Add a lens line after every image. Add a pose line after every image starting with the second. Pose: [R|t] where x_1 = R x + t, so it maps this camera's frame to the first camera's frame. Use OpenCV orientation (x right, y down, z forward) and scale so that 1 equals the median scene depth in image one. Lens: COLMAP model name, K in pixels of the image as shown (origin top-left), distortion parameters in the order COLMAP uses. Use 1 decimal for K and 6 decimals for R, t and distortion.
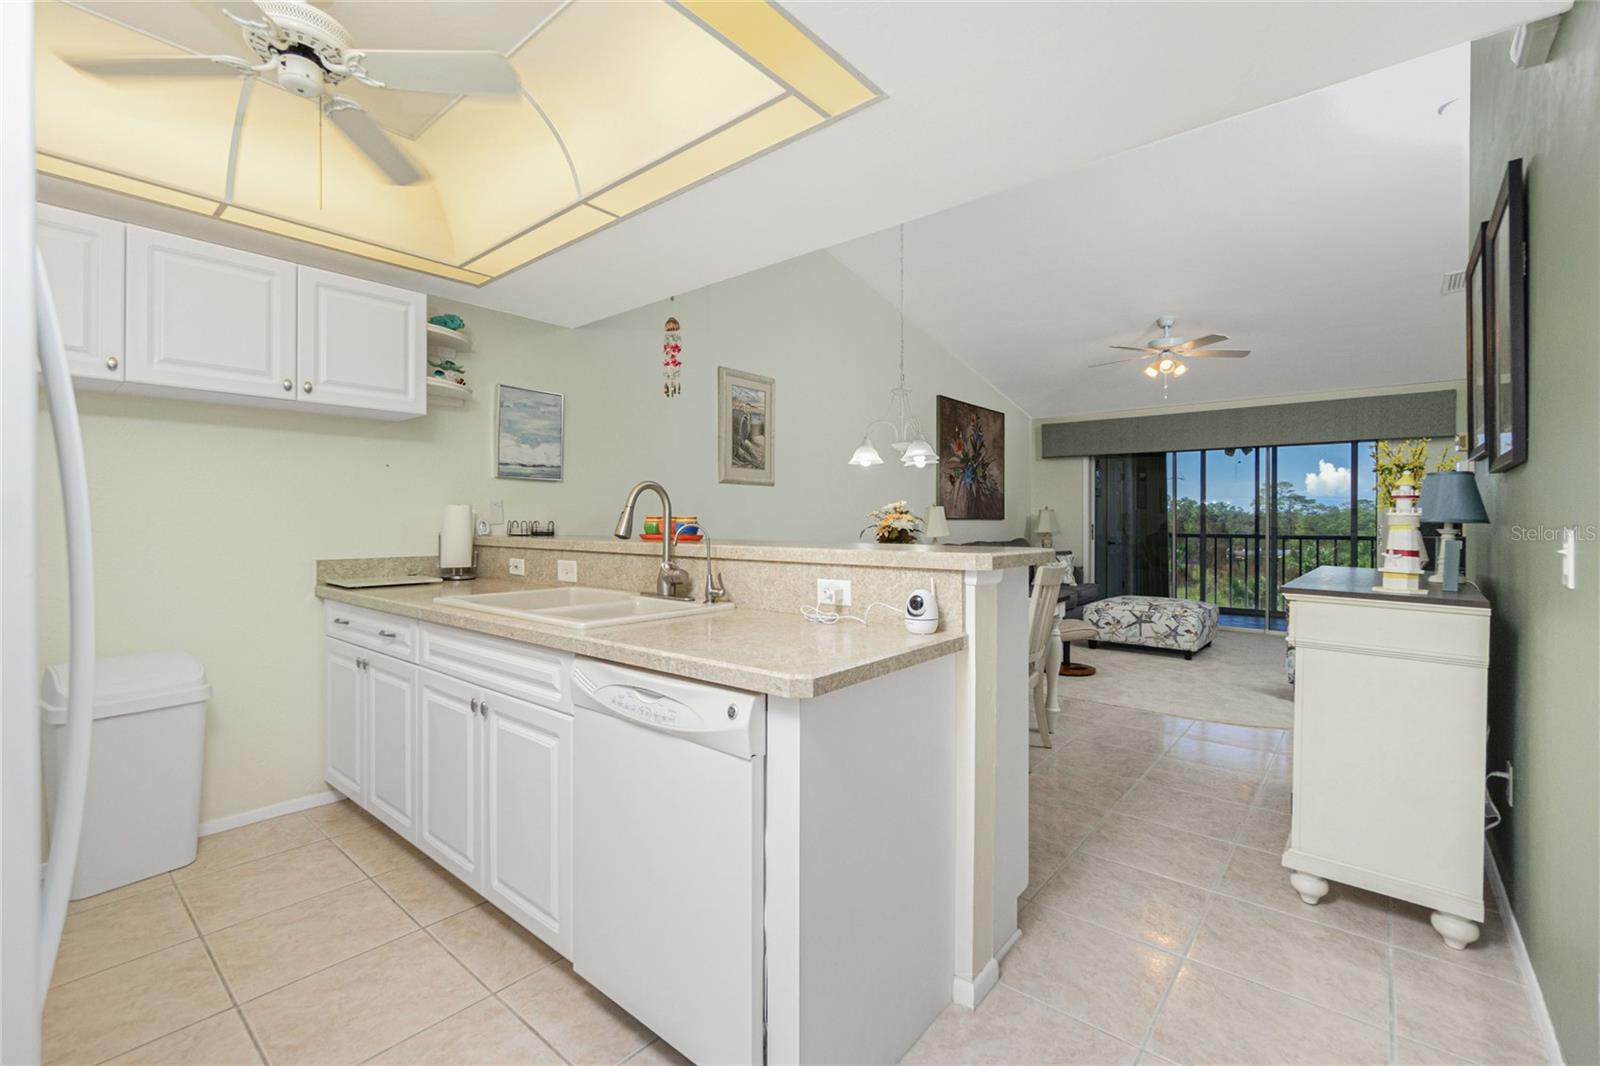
lens RADIAL K [[697.2, 0, 800.4], [0, 697.2, 522.3], [0, 0, 1]] dist [-0.012895, 0.004585]
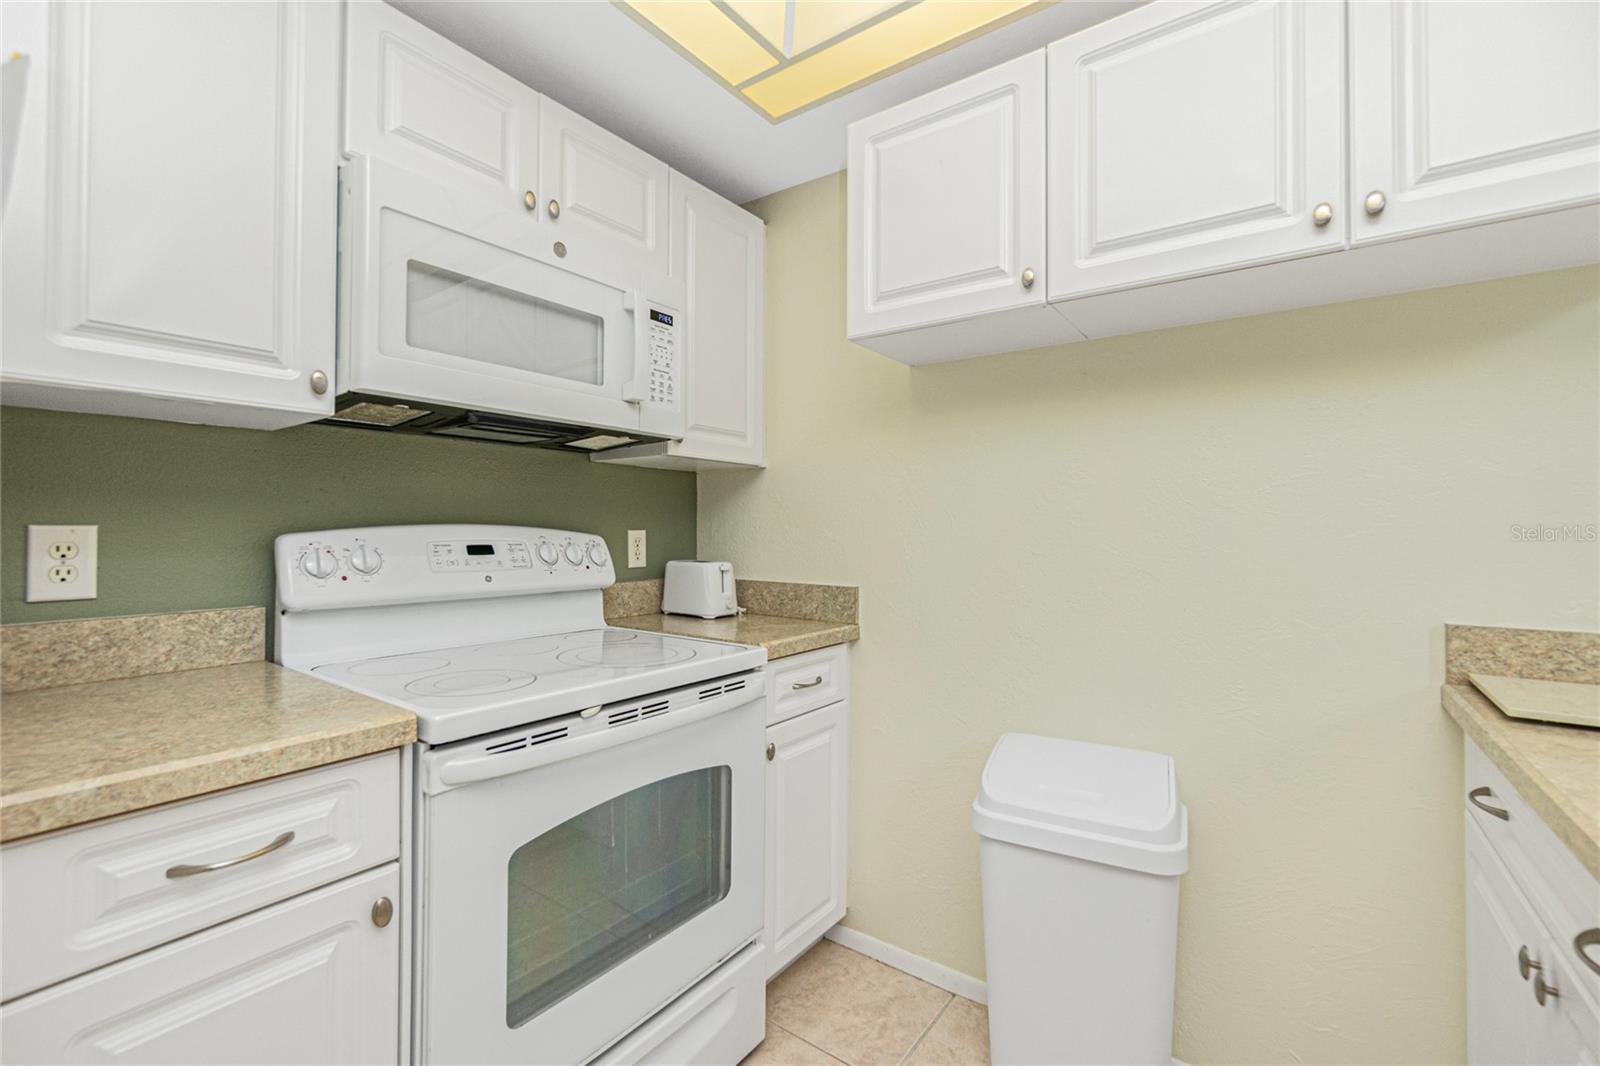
lens RADIAL K [[697.2, 0, 774.6], [0, 697.2, 535.5], [0, 0, 1]] dist [-0.012895, 0.004585]
pose [[0.048566, 0.008063, -0.998787, -0.218544], [-0.003895, 0.999961, 0.007883, -0.001440], [0.998812, 0.003507, 0.048595, 0.427899]]
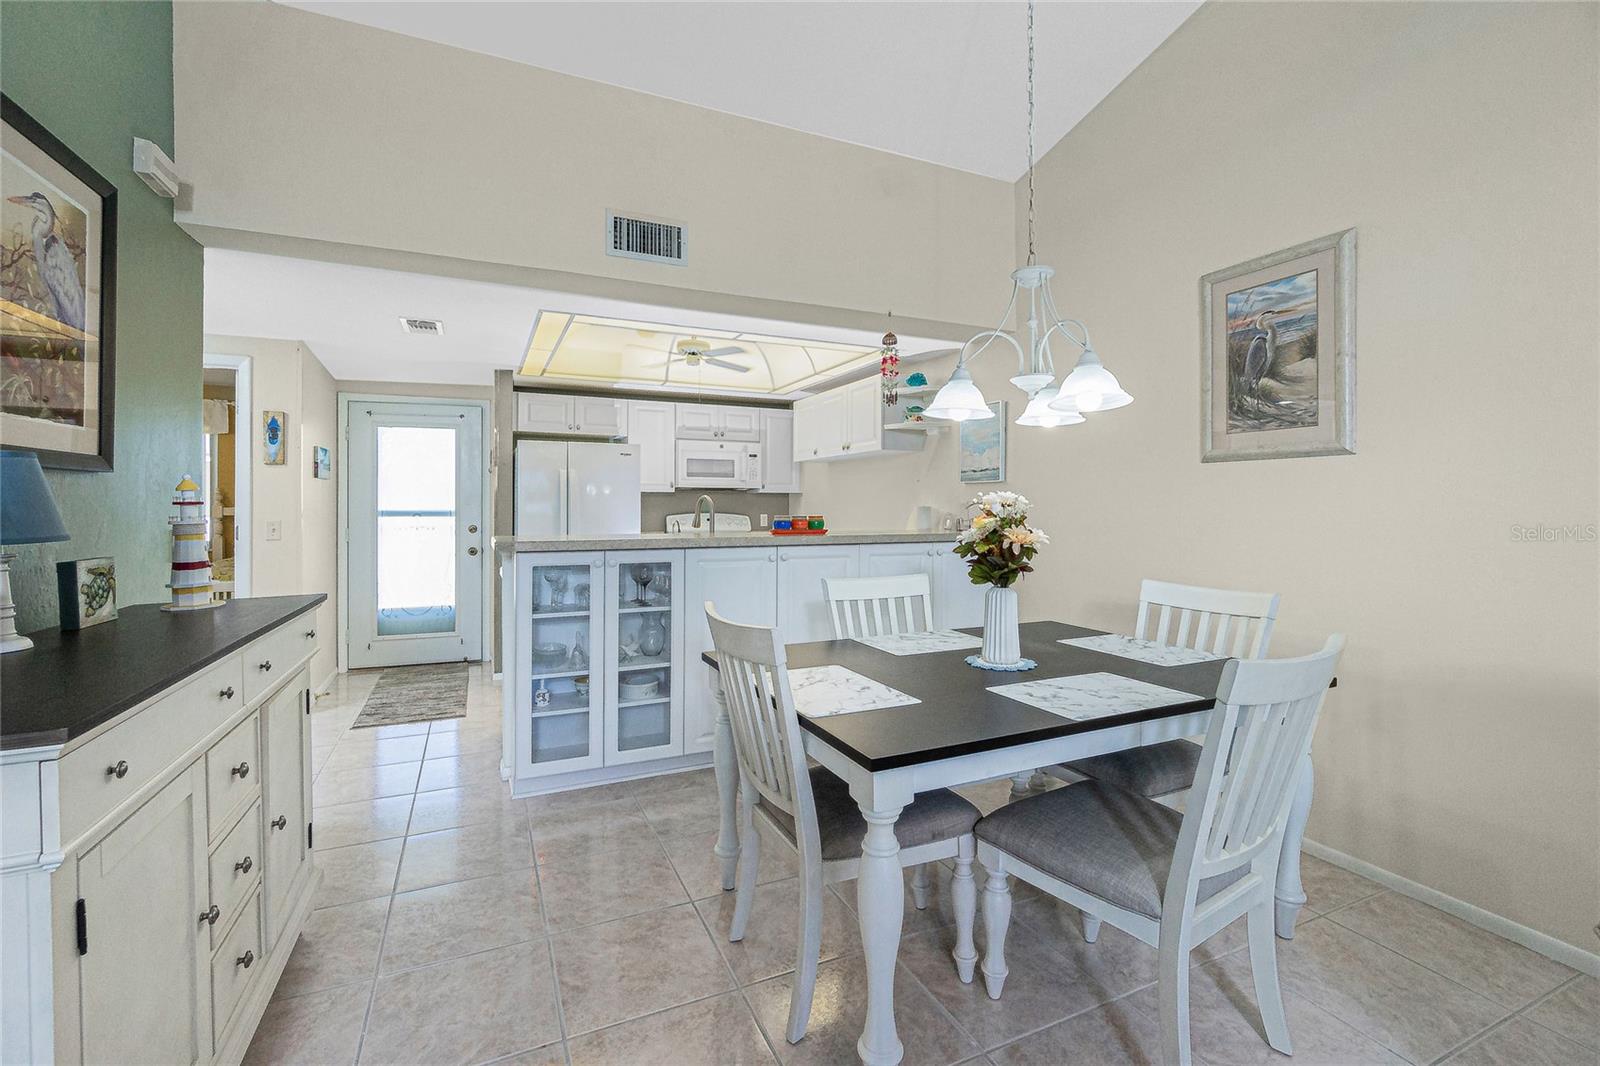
lens RADIAL K [[697.2, 0, 803.7], [0, 697.2, 515.0], [0, 0, 1]] dist [-0.012895, 0.004585]
pose [[-0.422439, 0.009734, -0.906339, 0.742804], [-0.002738, 0.999924, 0.012015, -0.019894], [0.906387, 0.007557, -0.422380, 1.162529]]
